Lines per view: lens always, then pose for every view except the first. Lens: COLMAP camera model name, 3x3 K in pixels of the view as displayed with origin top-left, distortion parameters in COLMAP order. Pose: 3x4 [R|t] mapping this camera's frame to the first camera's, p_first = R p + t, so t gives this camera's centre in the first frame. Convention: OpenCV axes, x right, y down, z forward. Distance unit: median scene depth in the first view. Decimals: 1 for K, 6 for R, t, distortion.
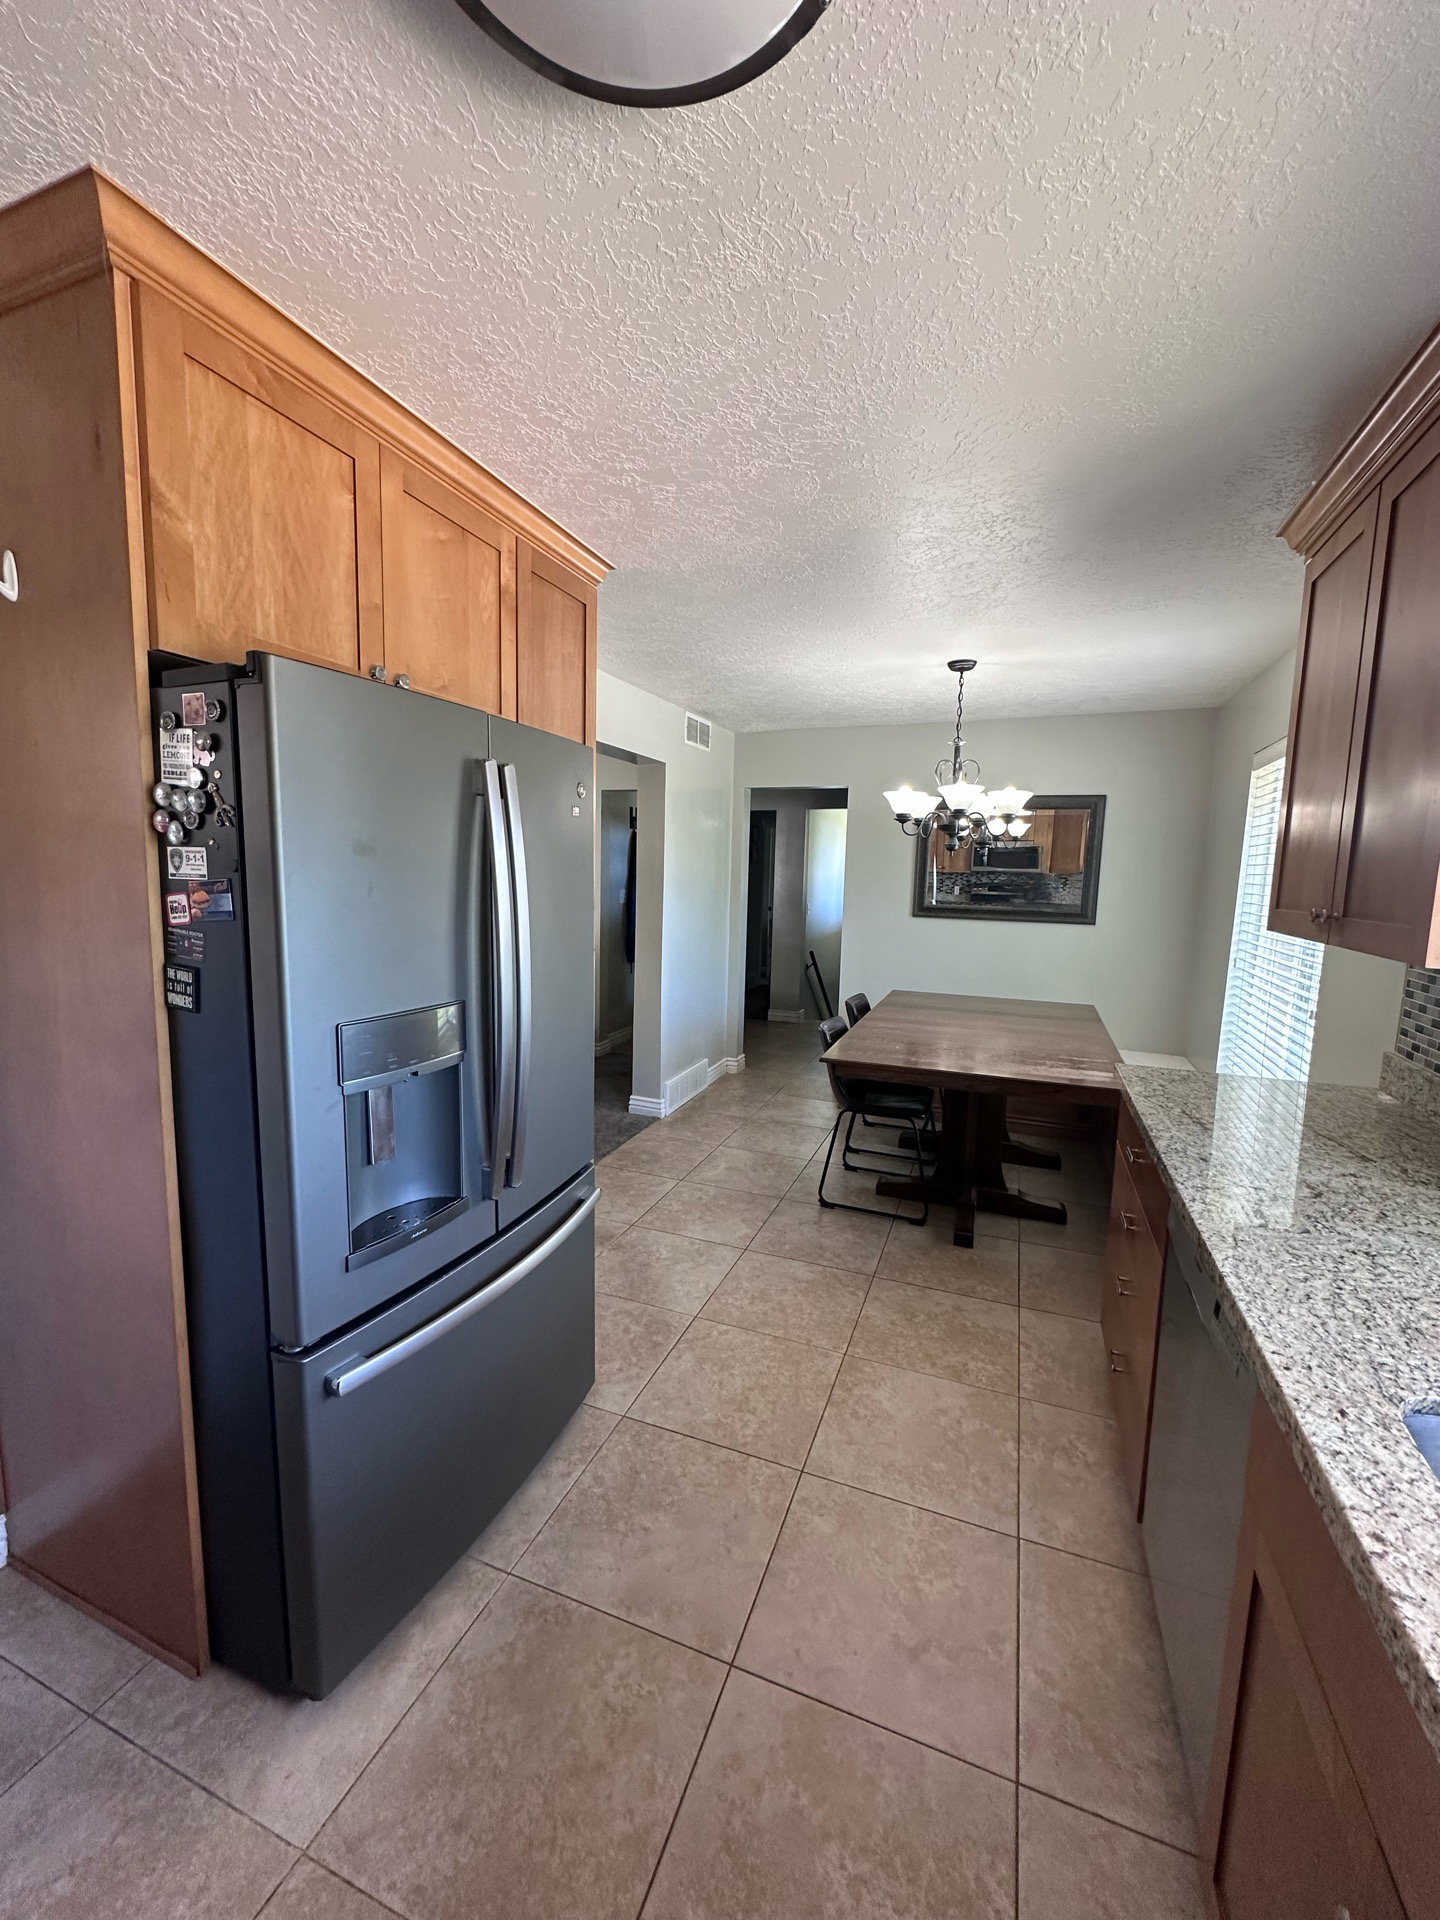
lens RADIAL K [[769.7, 0, 720.0], [0, 769.7, 960.0], [0, 0, 1]] dist [0.000032, 0.000001]
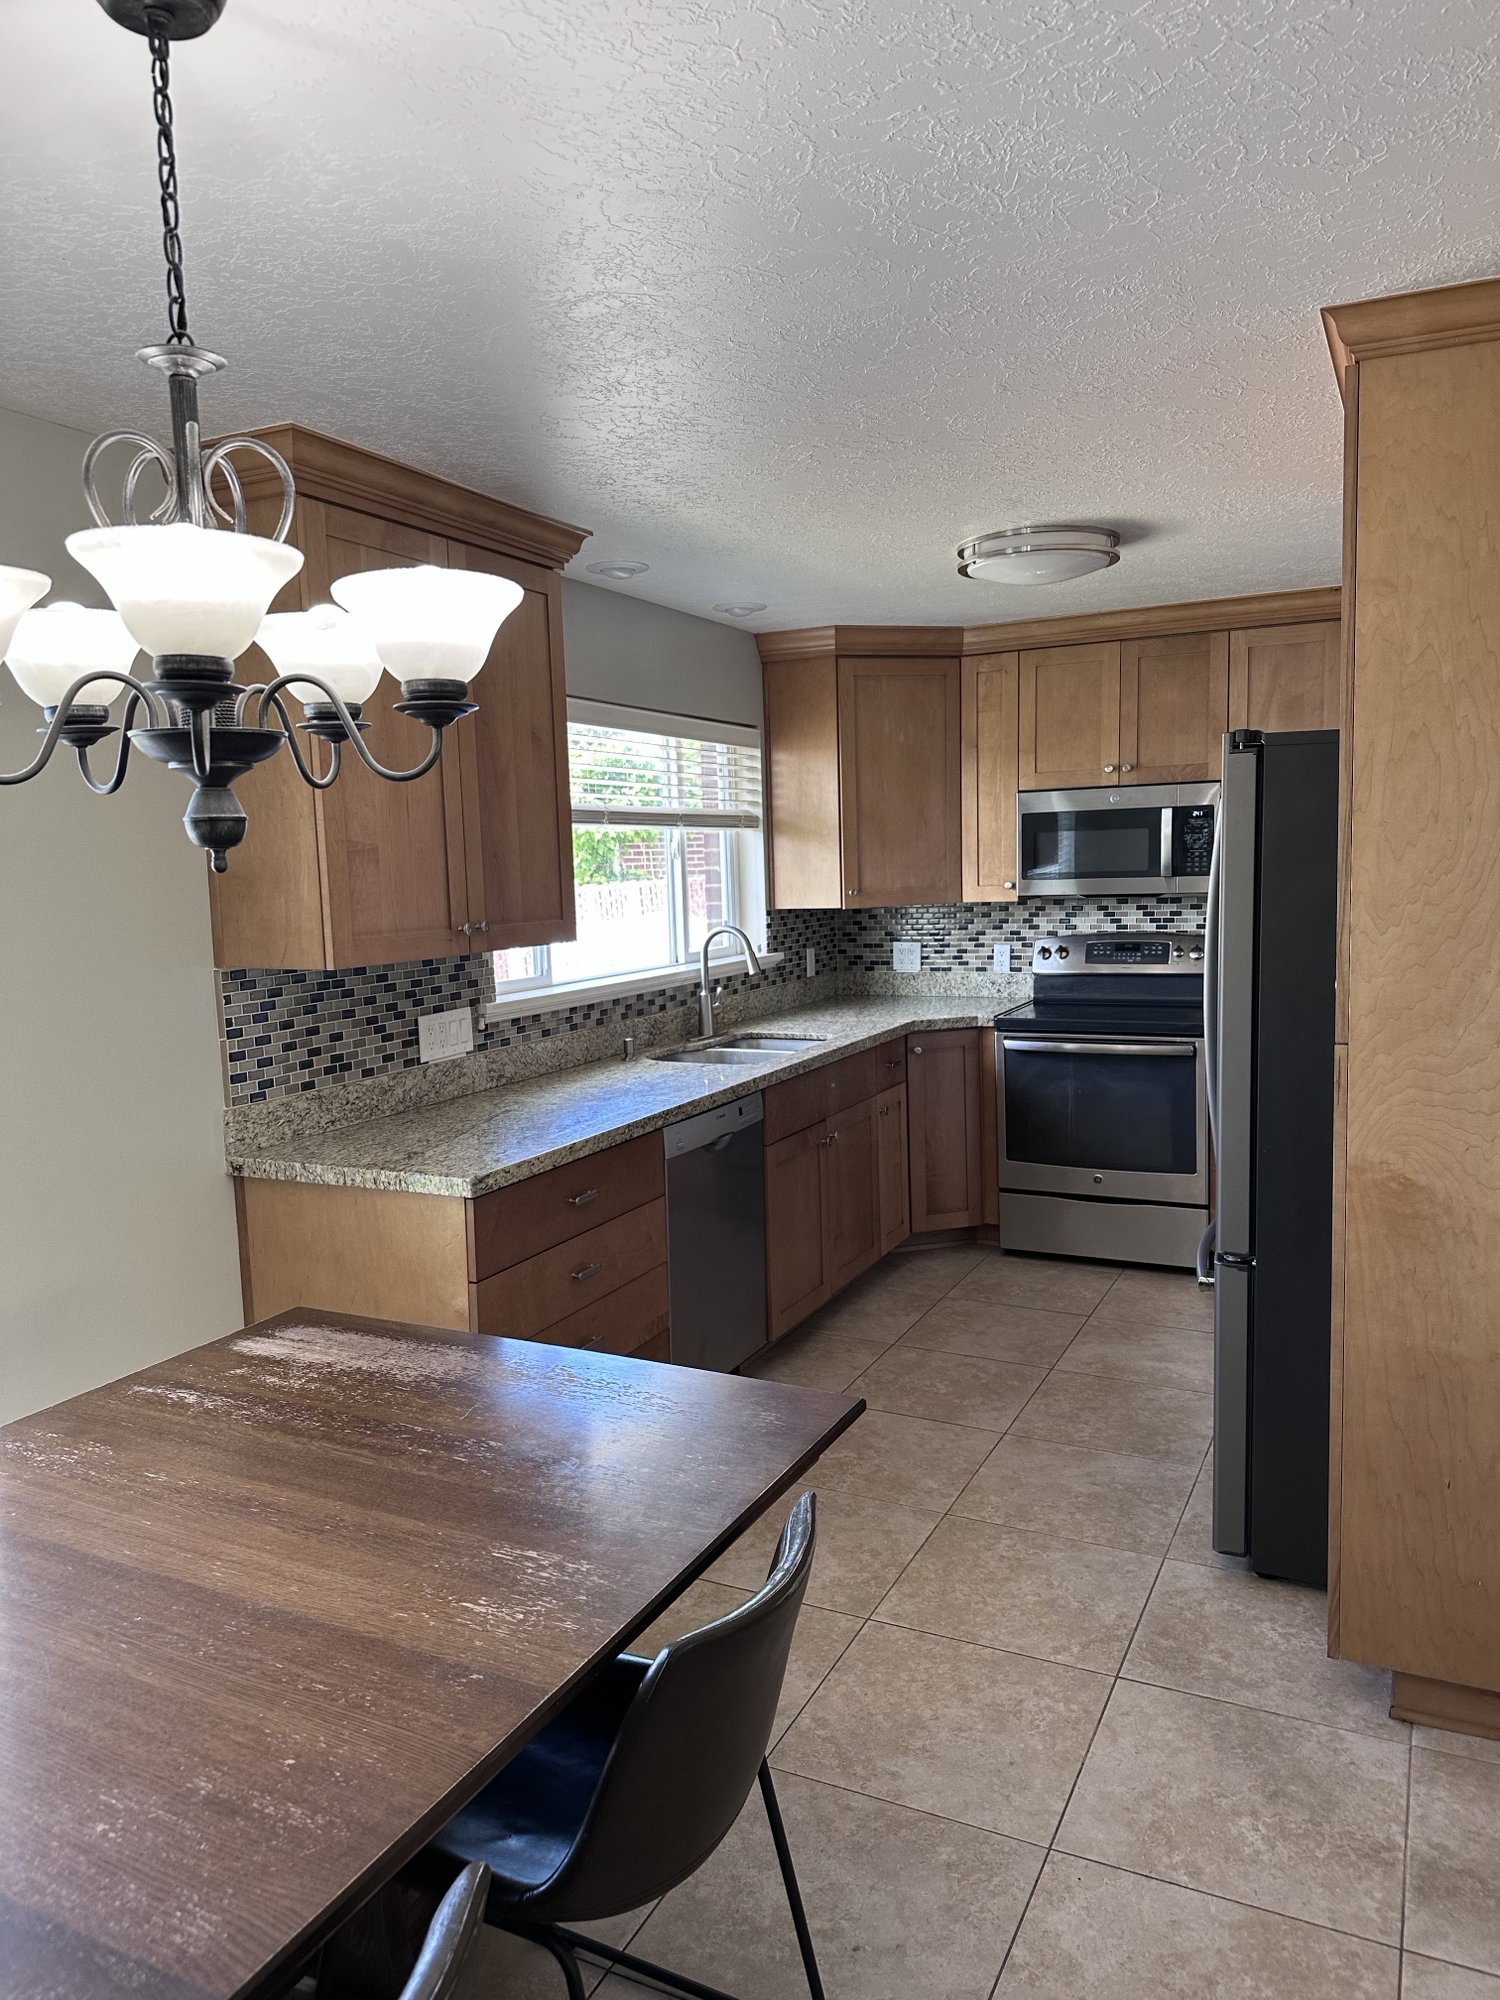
lens RADIAL K [[1396.7, 0, 750.0], [0, 1396.7, 1000.0], [0, 0, 1]] dist [0.001510, 0.000776]
pose [[-0.996168, -0.003512, 0.087388, 0.167609], [0.016205, 0.974479, 0.223893, -0.288607], [-0.085944, 0.224451, -0.970688, 2.144853]]
